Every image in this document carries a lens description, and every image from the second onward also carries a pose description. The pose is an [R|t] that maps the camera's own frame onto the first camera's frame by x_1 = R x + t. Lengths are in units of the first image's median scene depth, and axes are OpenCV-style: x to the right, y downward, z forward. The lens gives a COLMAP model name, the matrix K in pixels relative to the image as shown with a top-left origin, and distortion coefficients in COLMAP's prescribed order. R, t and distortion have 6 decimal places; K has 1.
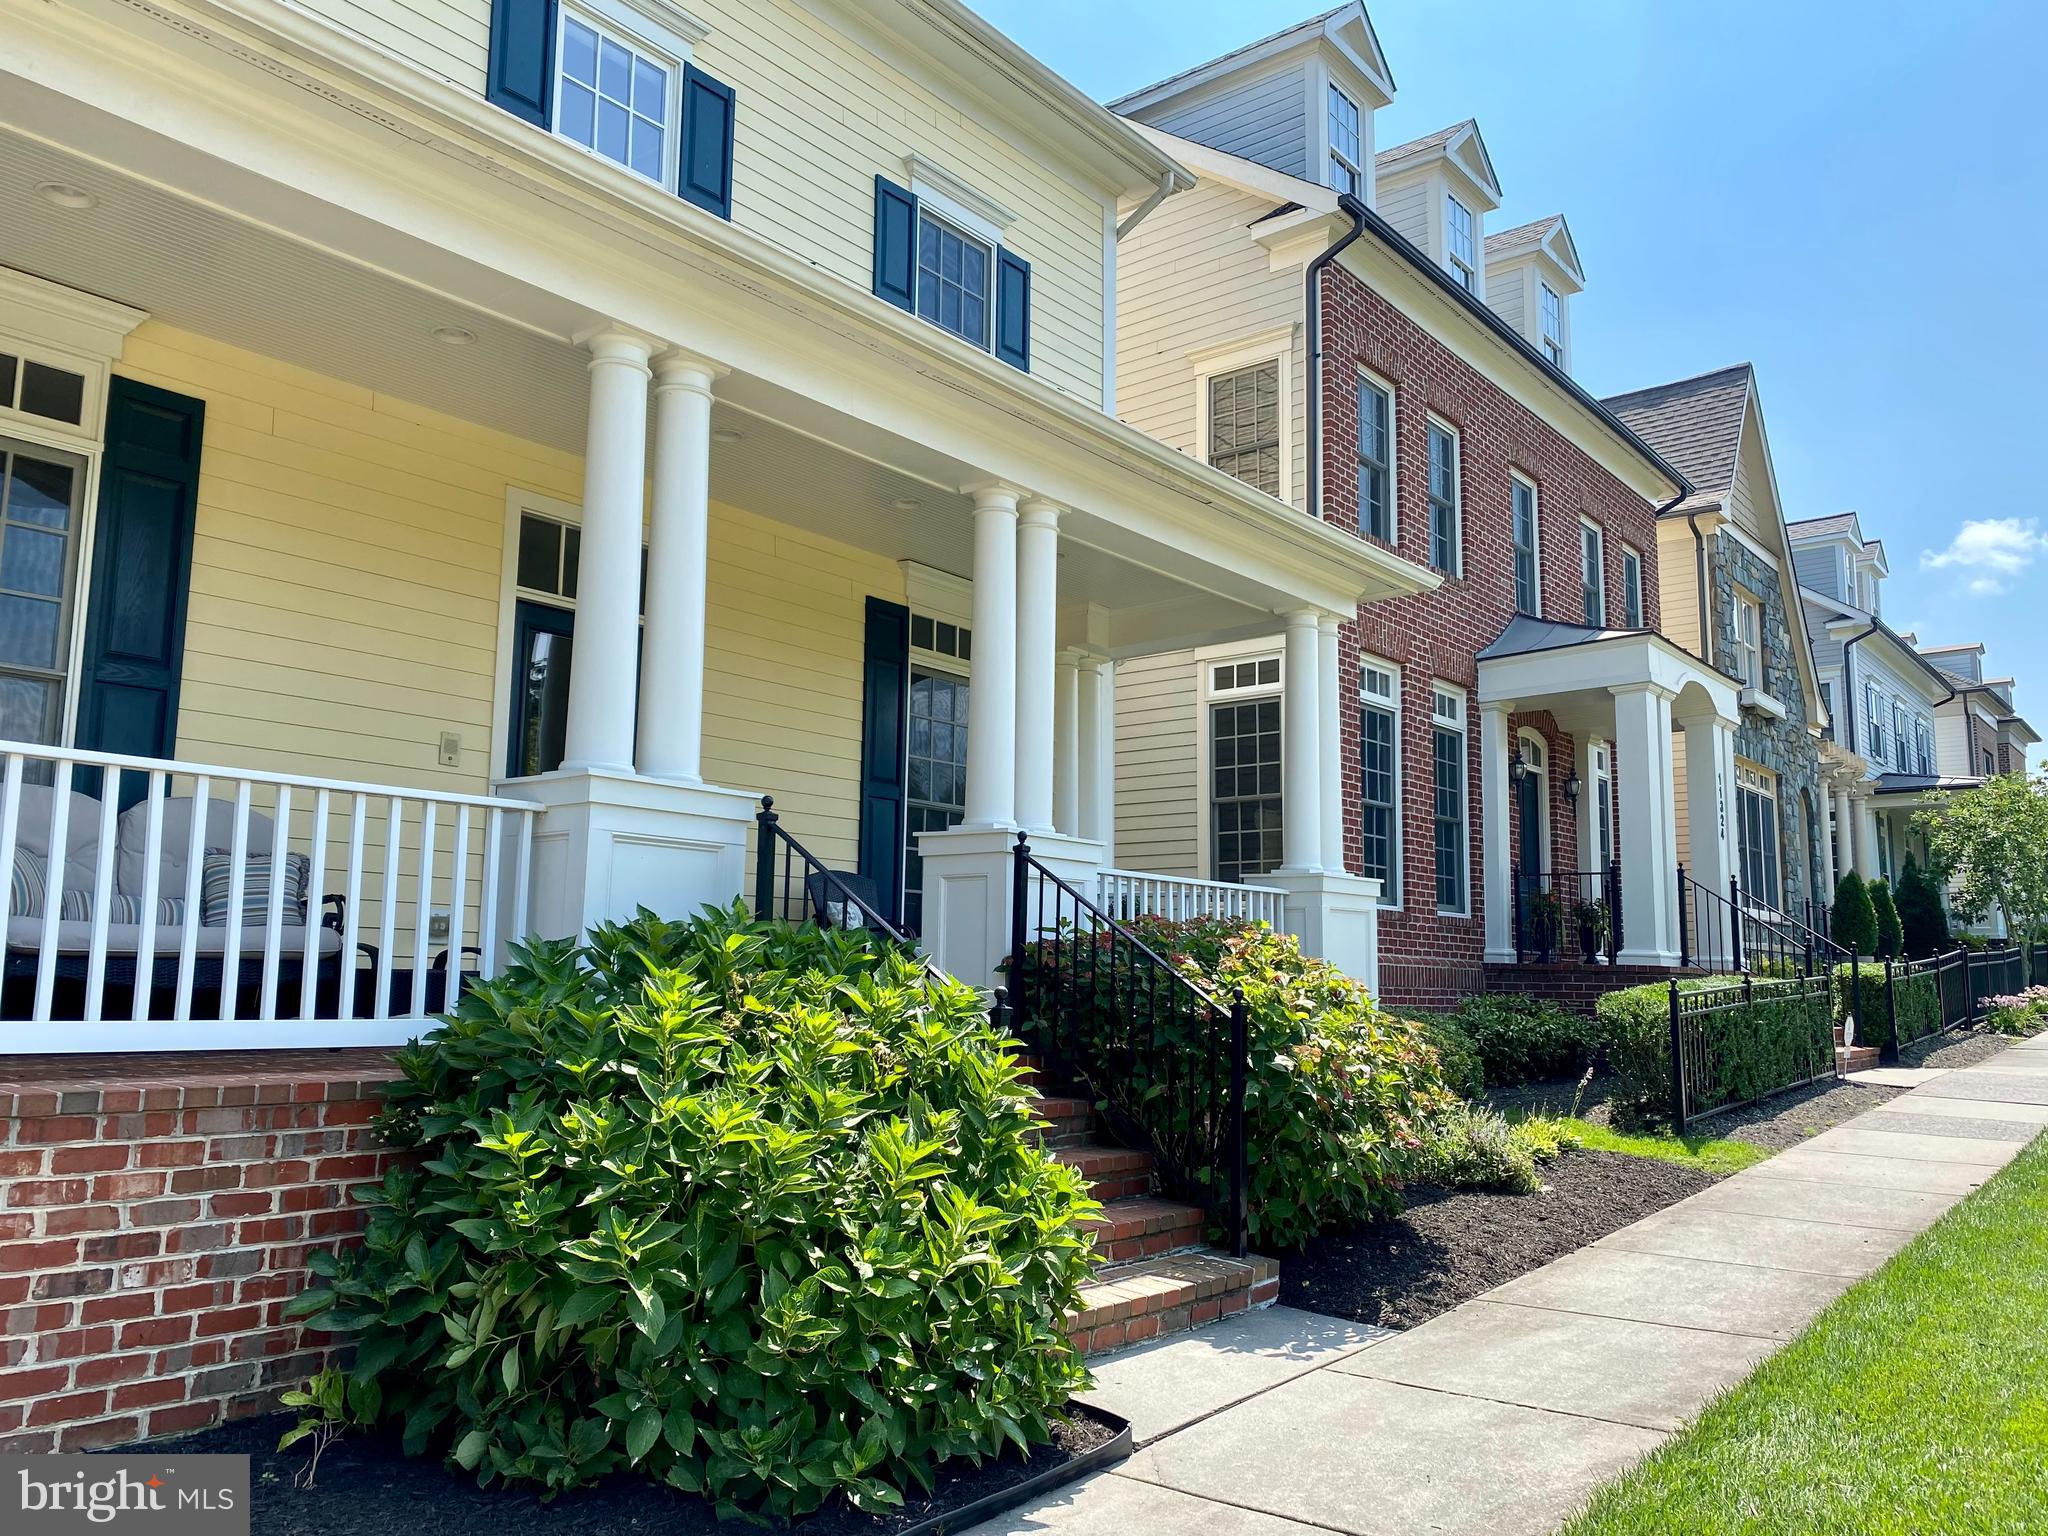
lens RADIAL K [[1544.2, 0, 1013.4], [0, 1544.2, 781.5], [0, 0, 1]] dist [0.063840, -0.108769]
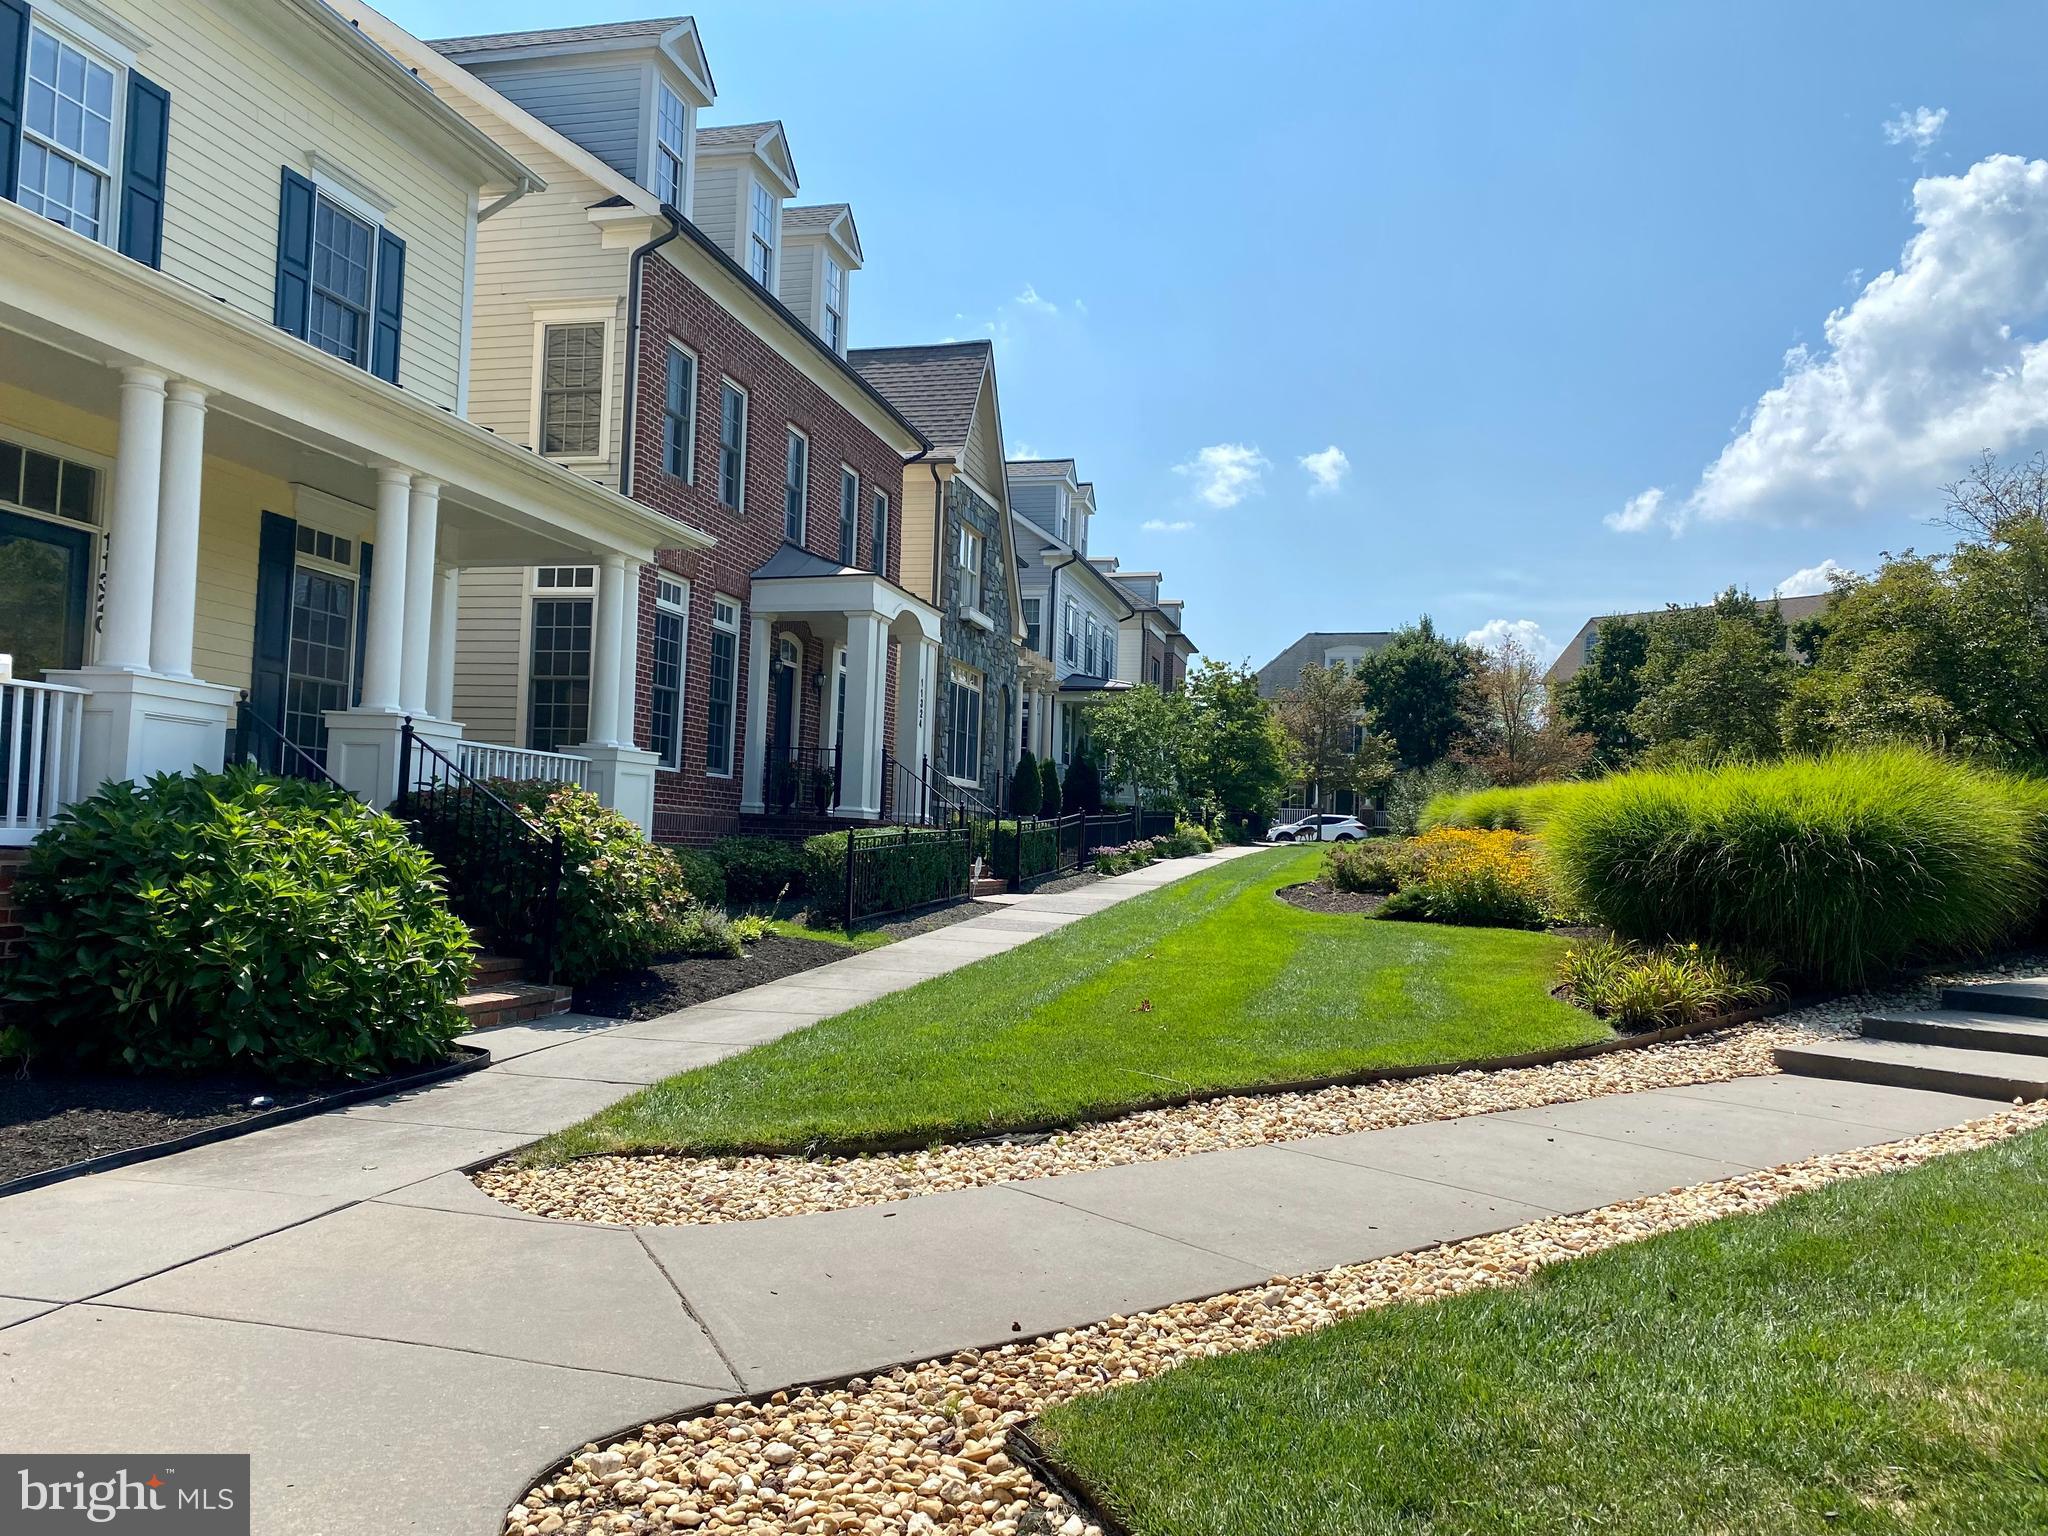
lens RADIAL K [[1544.2, 0, 1013.4], [0, 1544.2, 781.5], [0, 0, 1]] dist [0.063840, -0.108769]
pose [[0.901791, 0.038660, 0.430440, -0.071425], [-0.080642, 0.993551, 0.079712, -0.045305], [-0.424582, -0.106595, 0.899093, -0.374079]]
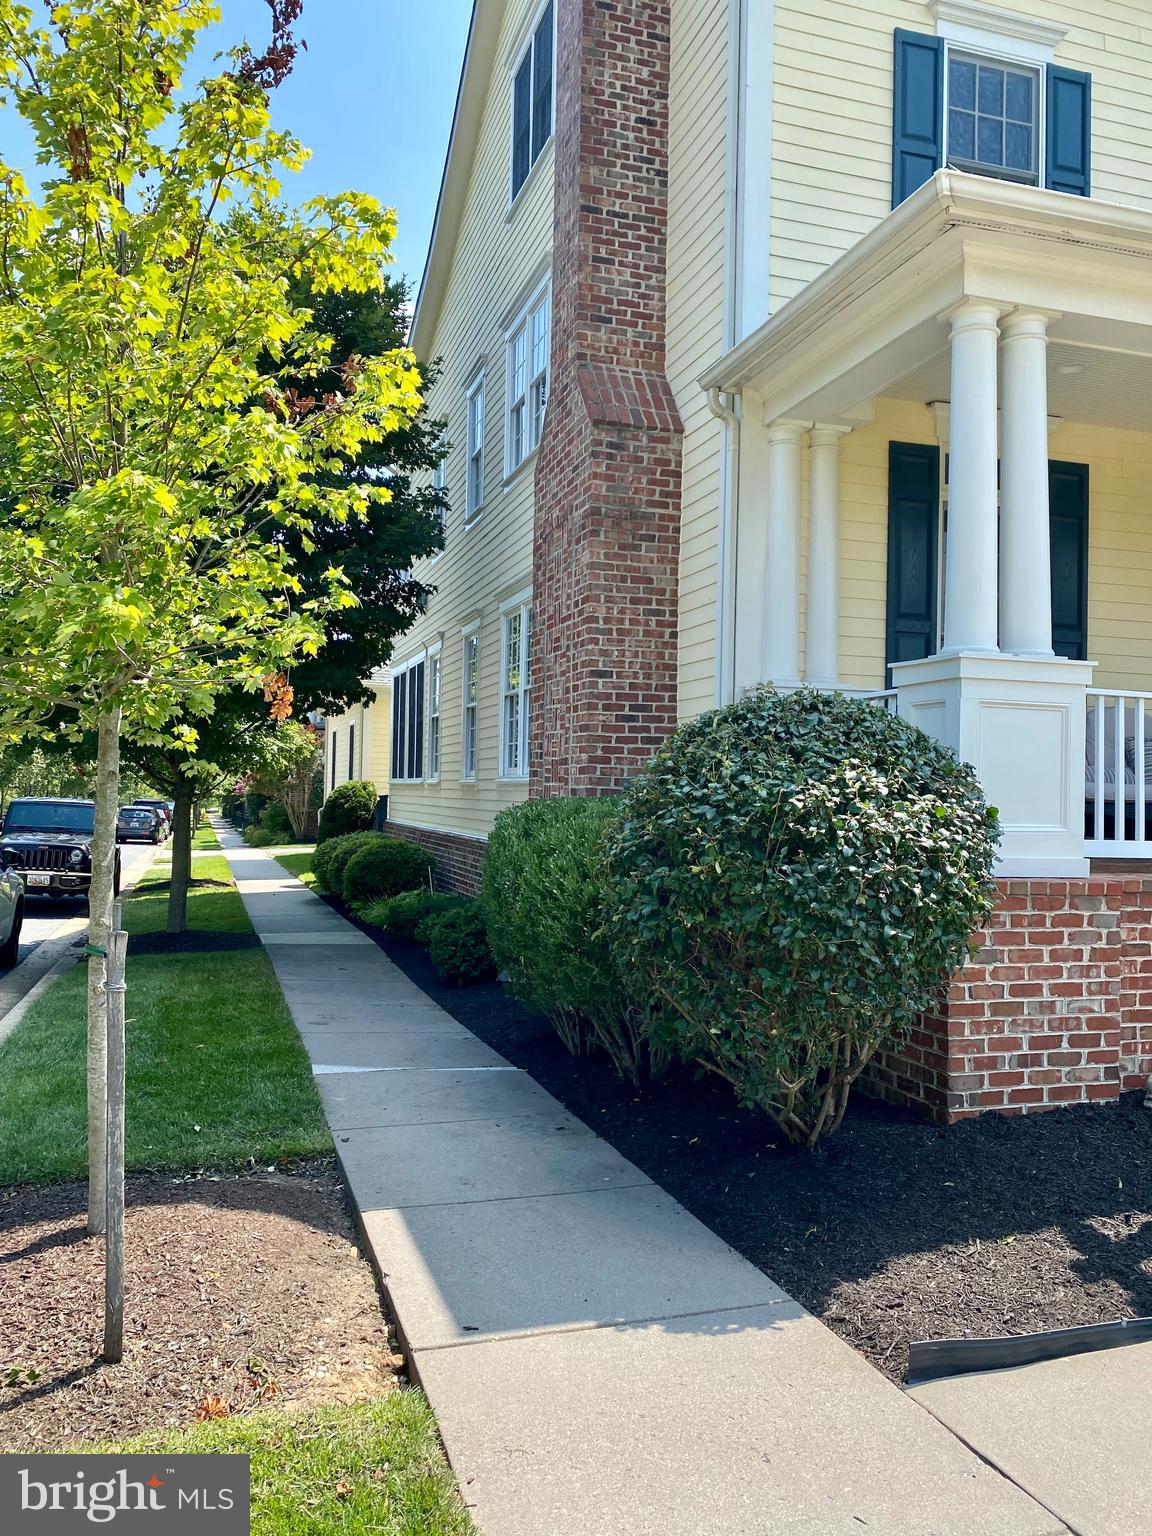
lens RADIAL K [[1210.7, 0, 576.0], [0, 1210.7, 768.0], [0, 0, 1]] dist [-0.159974, 0.213908]
pose [[0.836515, -0.009095, -0.547869, 0.144018], [0.057909, 0.995730, 0.071889, 0.024686], [0.544876, -0.091863, 0.833470, 0.178454]]
